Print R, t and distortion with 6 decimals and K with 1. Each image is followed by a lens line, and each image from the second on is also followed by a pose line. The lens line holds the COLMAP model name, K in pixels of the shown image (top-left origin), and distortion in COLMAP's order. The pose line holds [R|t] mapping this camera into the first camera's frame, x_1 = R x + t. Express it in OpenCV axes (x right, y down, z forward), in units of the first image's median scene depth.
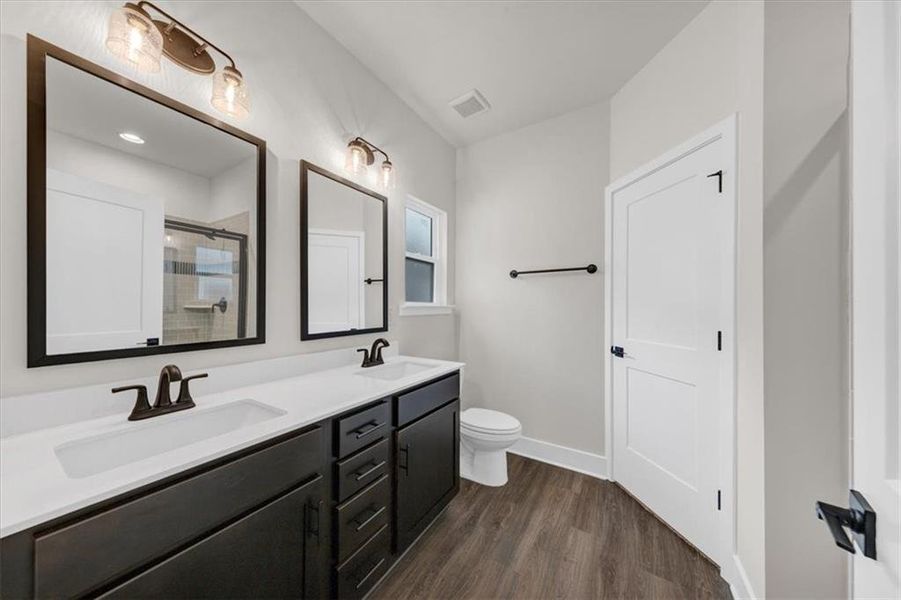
lens RADIAL K [[318.8, 0, 451.2], [0, 318.8, 303.8], [0, 0, 1]] dist [-0.000029, -0.000036]
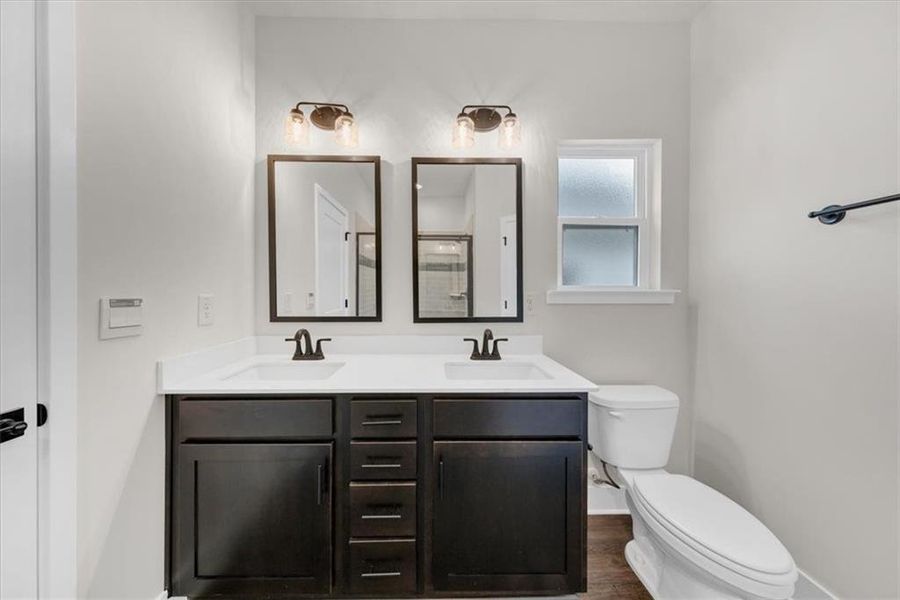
lens RADIAL K [[258.3, 0, 446.2], [0, 258.3, 291.2], [0, 0, 1]] dist [0.000255, 0.000001]
pose [[0.494245, -0.000945, -0.869322, 0.277079], [0.006494, 0.999976, 0.002605, 0.004506], [0.869298, -0.006933, 0.494239, 0.510232]]
